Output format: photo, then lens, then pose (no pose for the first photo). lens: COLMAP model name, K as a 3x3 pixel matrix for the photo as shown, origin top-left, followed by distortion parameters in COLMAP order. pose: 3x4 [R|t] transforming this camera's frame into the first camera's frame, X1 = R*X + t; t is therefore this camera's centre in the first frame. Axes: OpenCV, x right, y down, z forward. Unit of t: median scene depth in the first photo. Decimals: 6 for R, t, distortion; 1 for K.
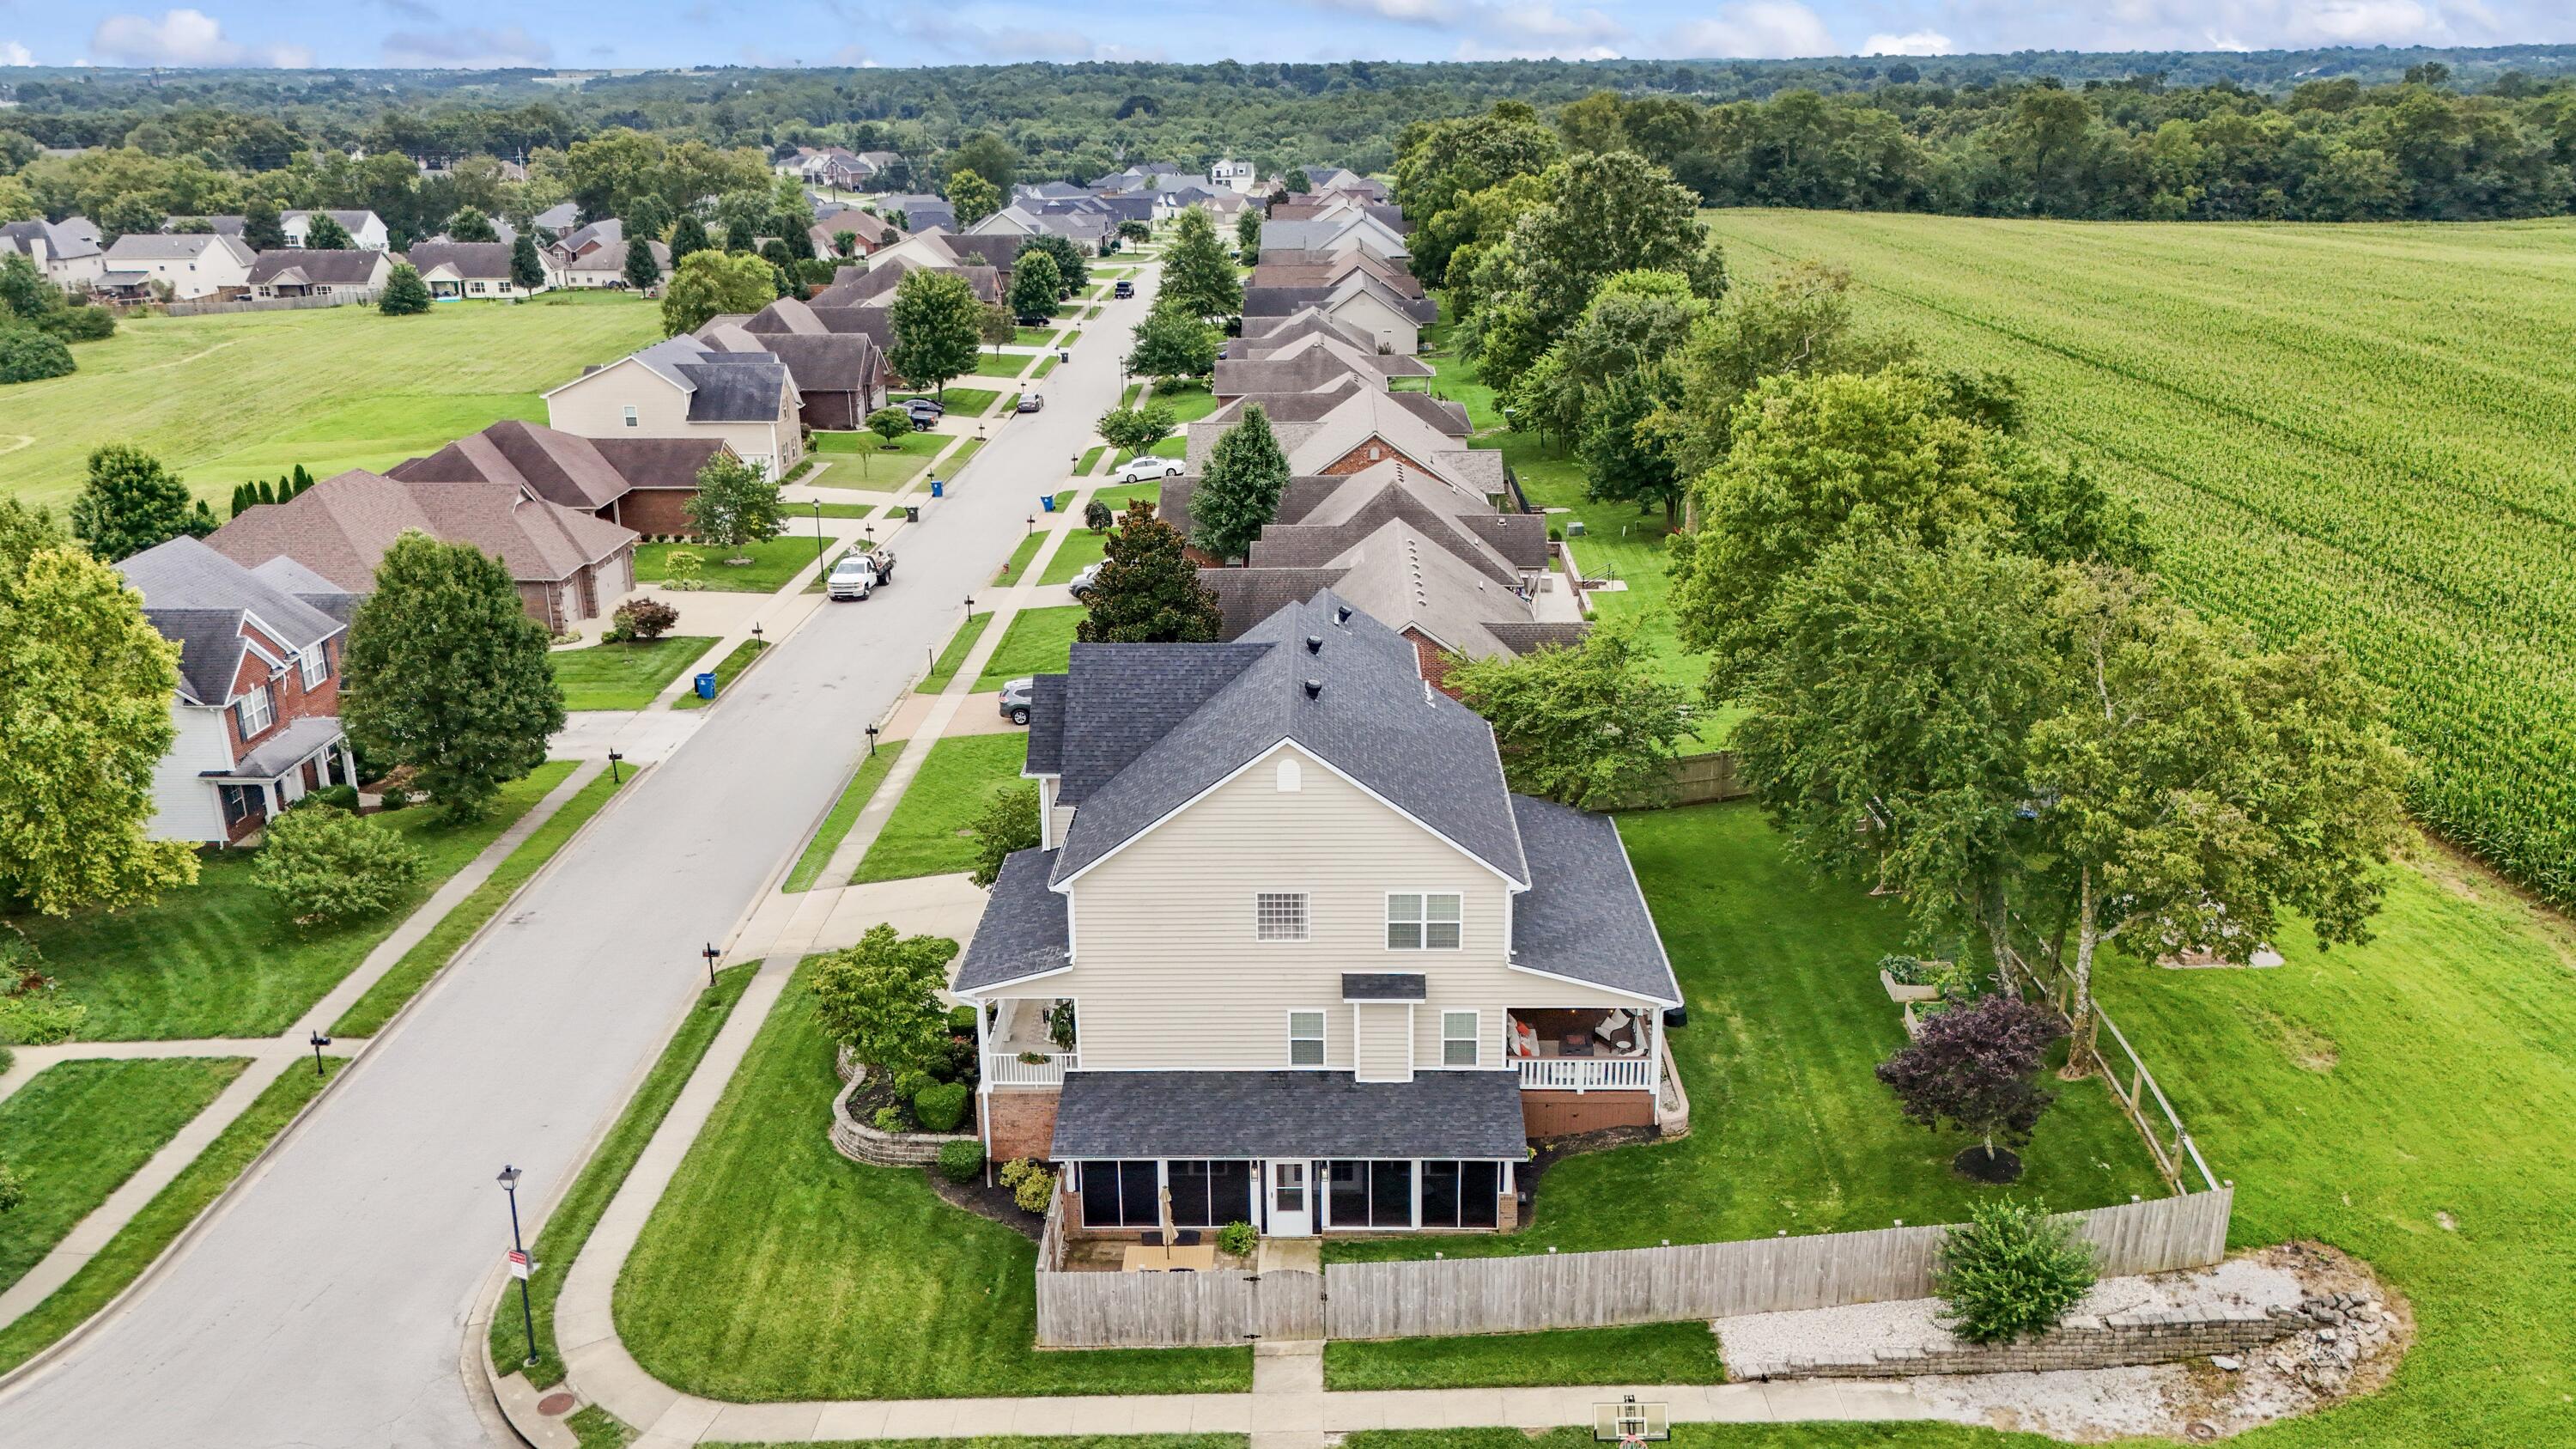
lens RADIAL K [[1993.1, 0, 1288.0], [0, 1993.1, 724.5], [0, 0, 1]] dist [0.034774, -0.003806]
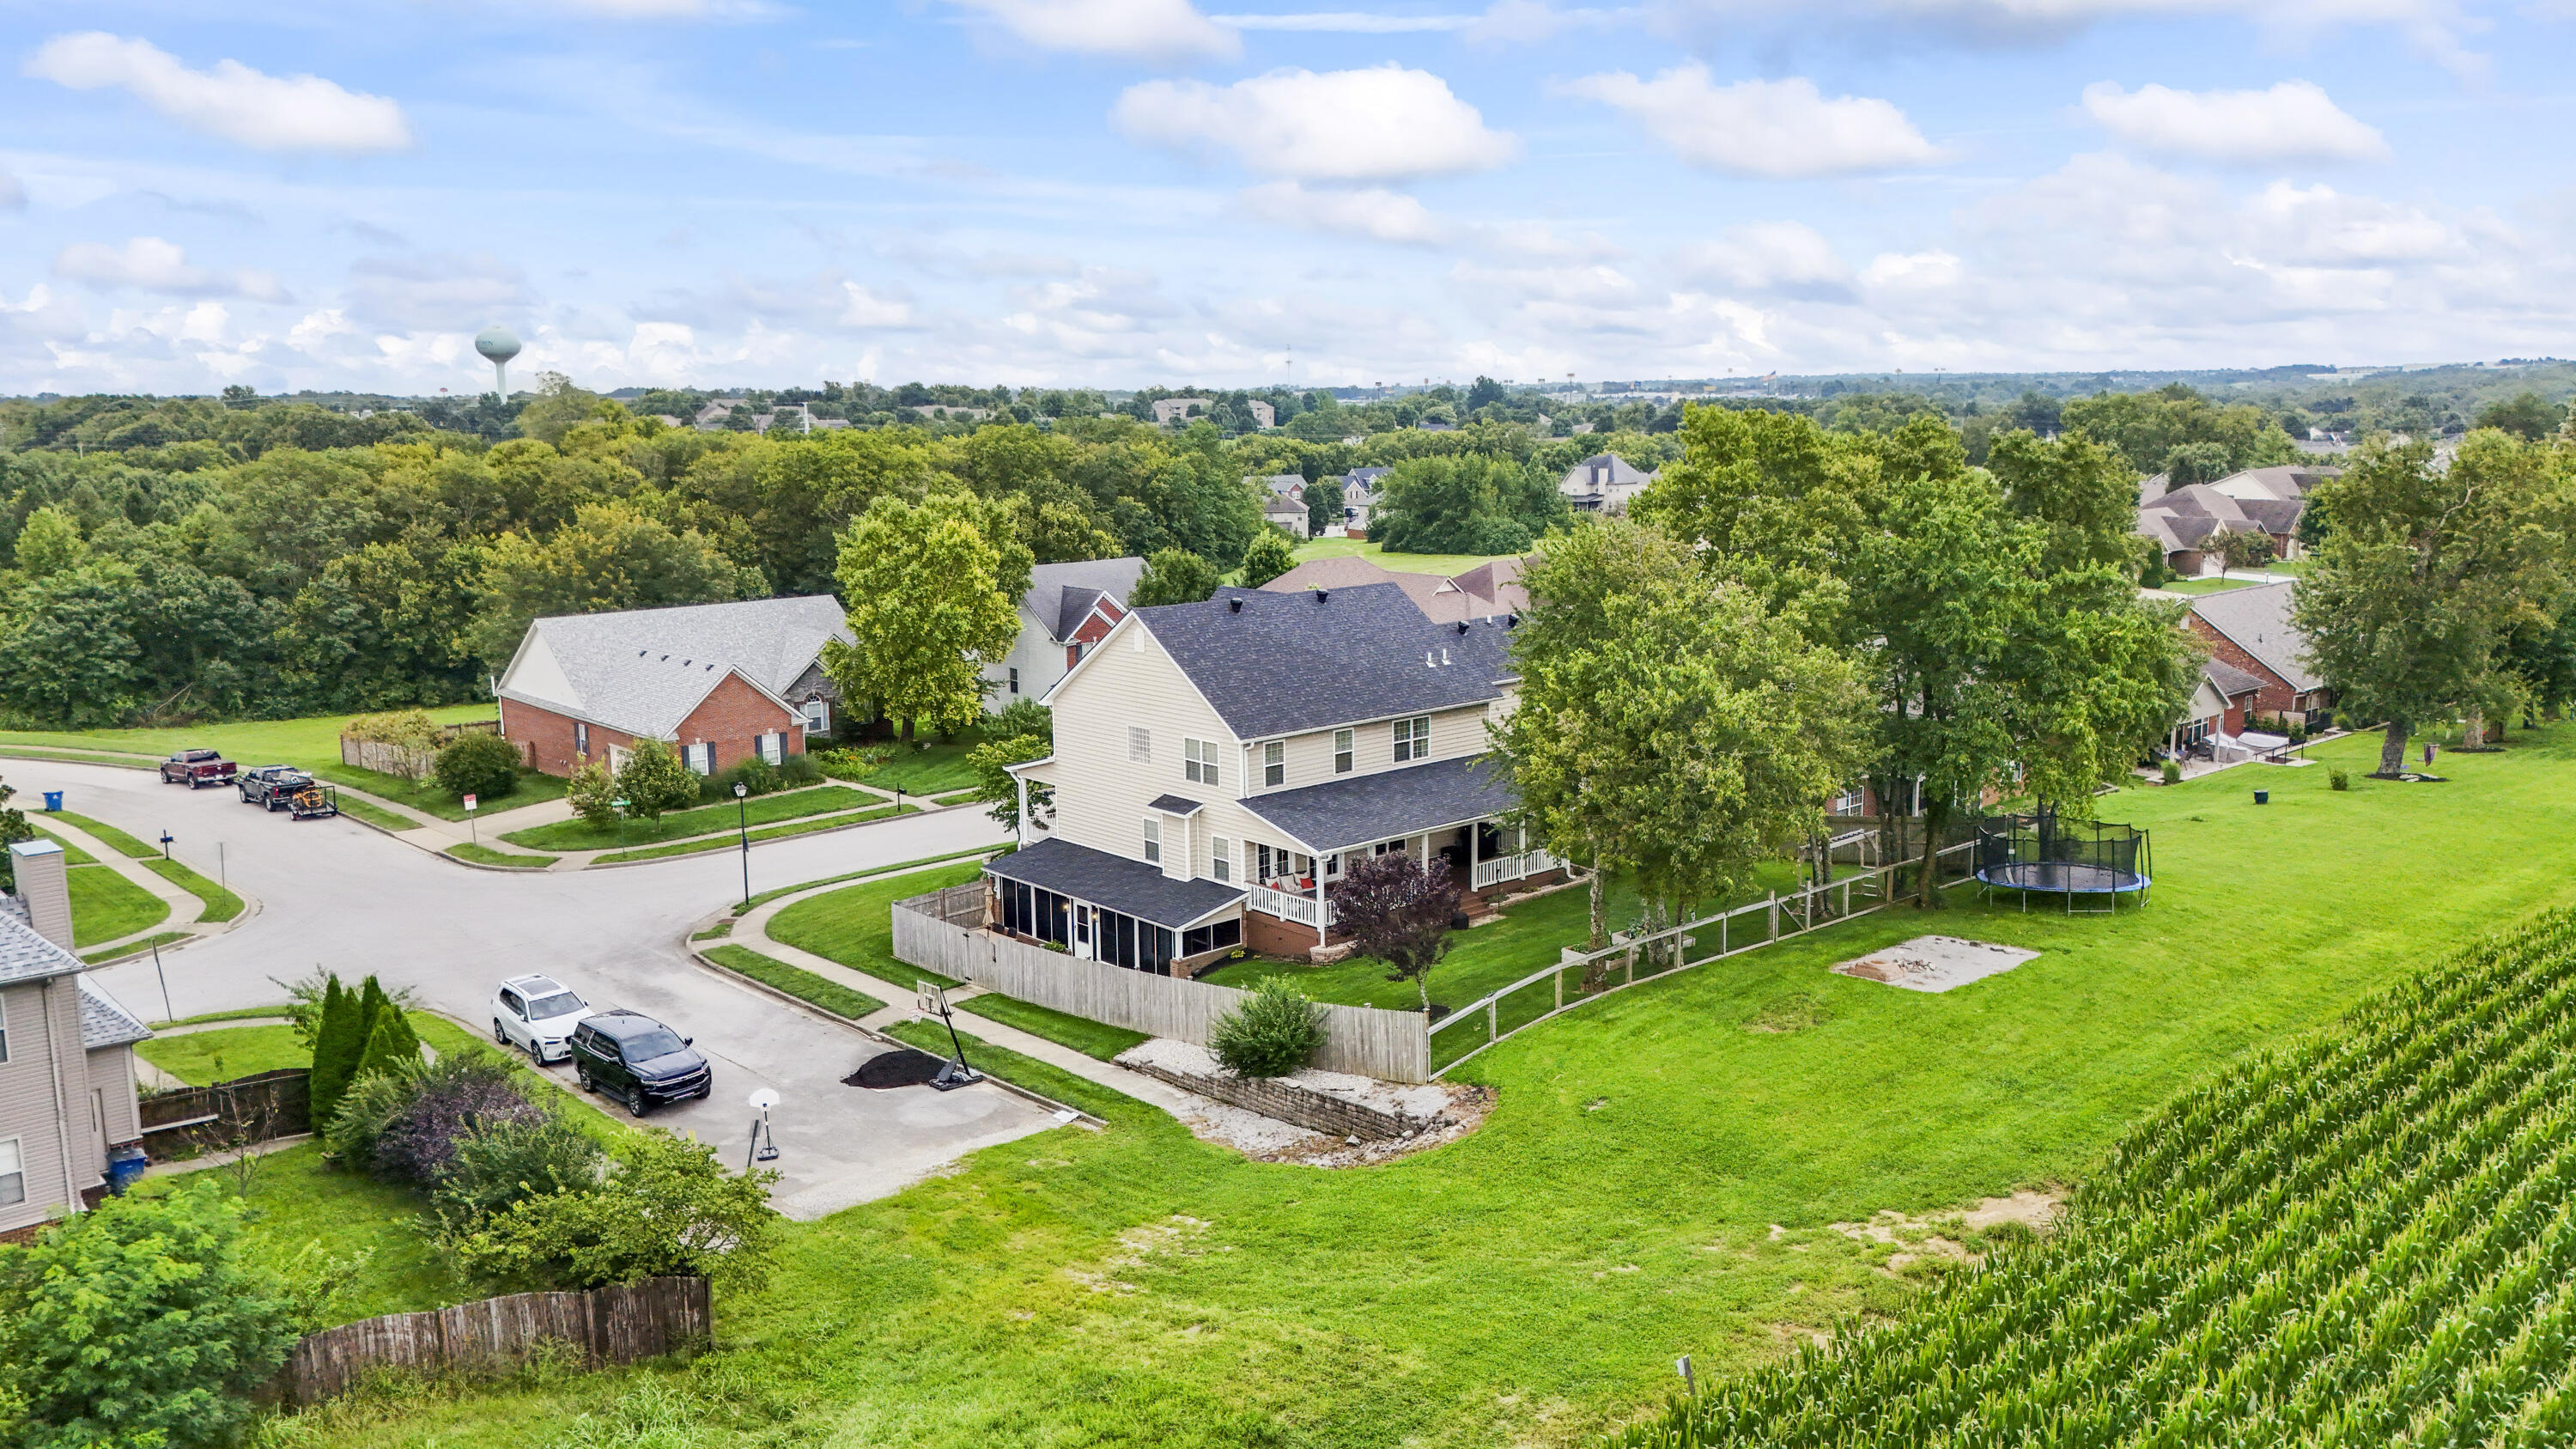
lens RADIAL K [[1993.1, 0, 1288.0], [0, 1993.1, 724.5], [0, 0, 1]] dist [0.034774, -0.003806]
pose [[0.669395, 0.123167, -0.732626, 1.109005], [-0.226778, 0.972968, -0.043634, 0.119783], [0.707447, 0.195352, 0.679232, 0.104436]]
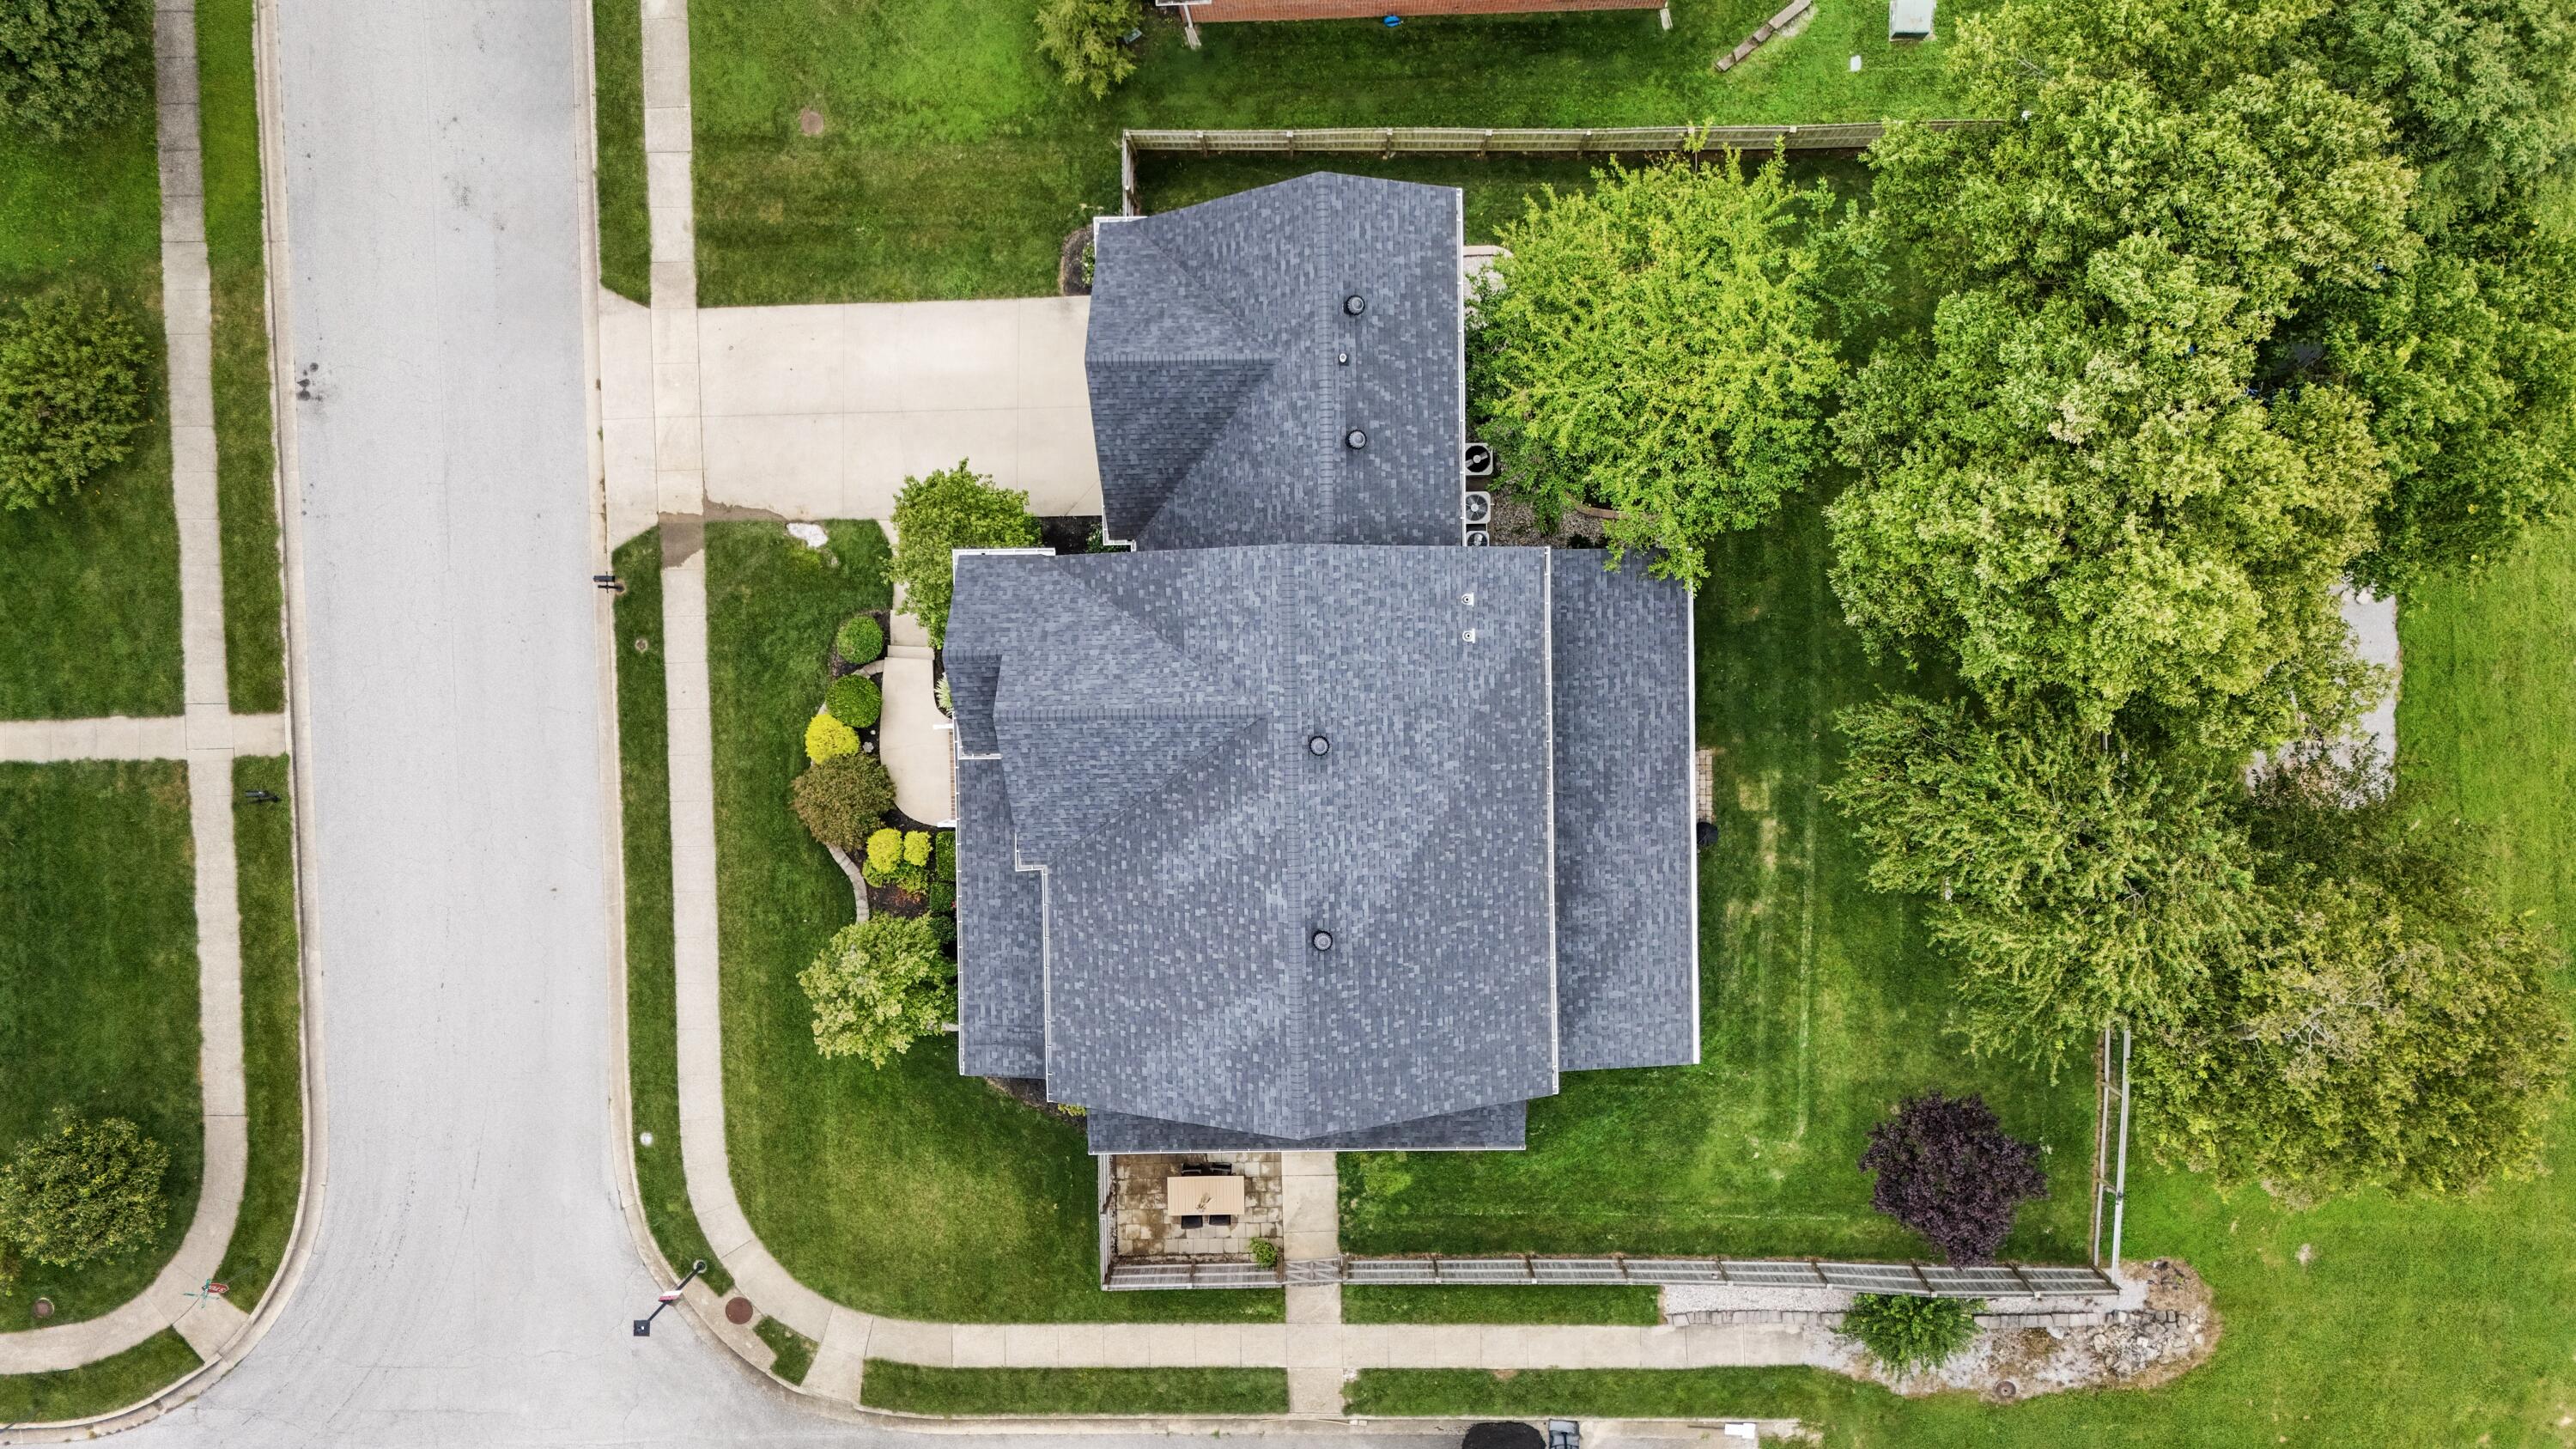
lens RADIAL K [[1937.0, 0, 1288.0], [0, 1937.0, 724.5], [0, 0, 1]] dist [0.042092, -0.000812]
pose [[0.999235, -0.036497, -0.014025, 0.013352], [0.023000, 0.258626, 0.965704, -0.846399], [-0.031618, -0.965288, 0.259268, 0.919680]]
